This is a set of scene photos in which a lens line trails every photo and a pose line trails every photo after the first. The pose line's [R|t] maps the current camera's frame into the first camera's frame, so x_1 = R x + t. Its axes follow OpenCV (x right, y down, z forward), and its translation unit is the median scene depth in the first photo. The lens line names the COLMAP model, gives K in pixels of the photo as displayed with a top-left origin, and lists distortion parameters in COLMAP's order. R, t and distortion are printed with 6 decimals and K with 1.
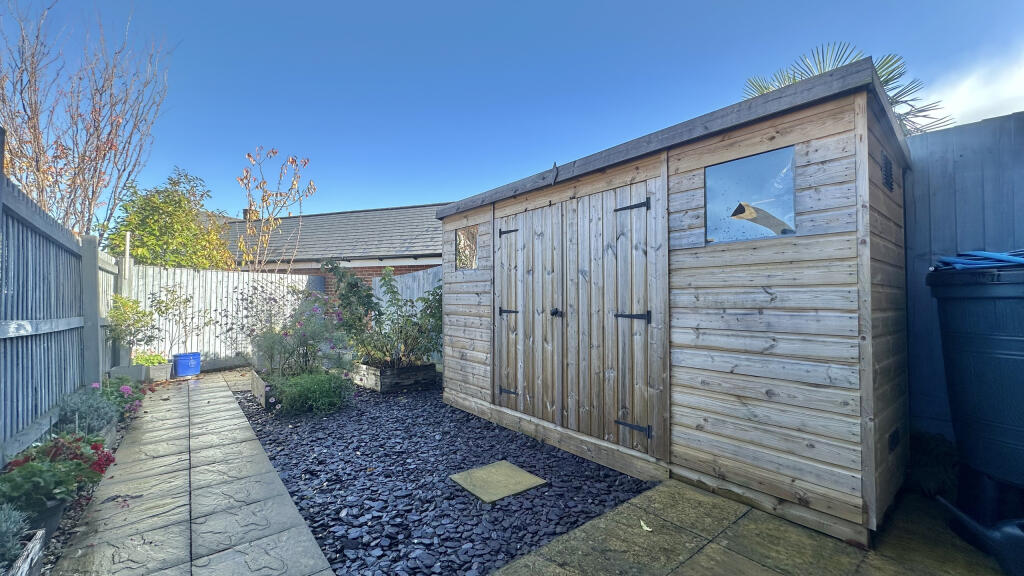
lens RADIAL K [[411.9, 0, 512.0], [0, 411.9, 288.0], [0, 0, 1]] dist [-0.002541, -0.000259]
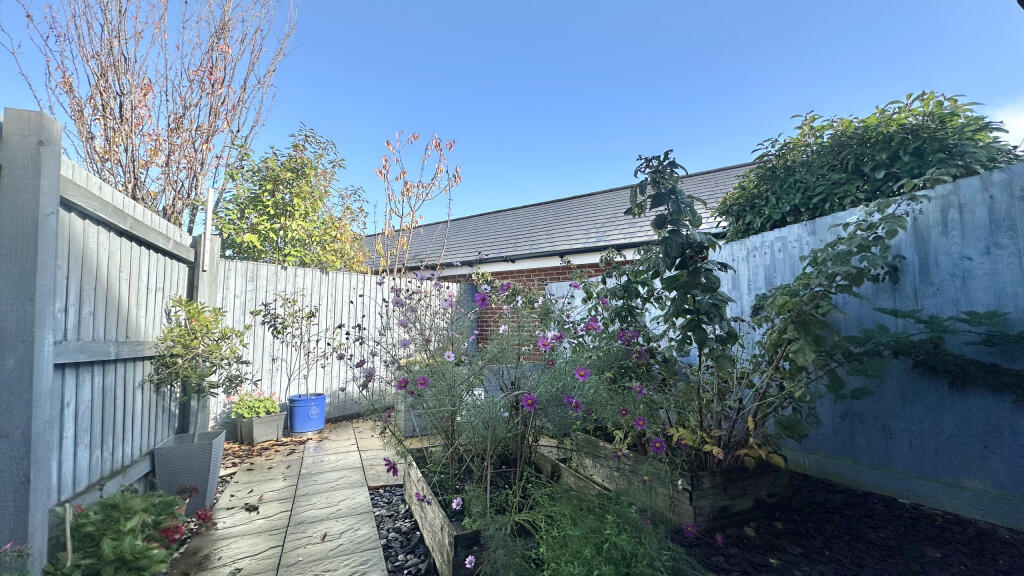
lens RADIAL K [[411.9, 0, 512.0], [0, 411.9, 288.0], [0, 0, 1]] dist [-0.002541, -0.000259]
pose [[0.967061, -0.020288, -0.253733, -0.299073], [0.006321, 0.998425, -0.055740, 0.026465], [0.254465, 0.052300, 0.965667, 0.430686]]
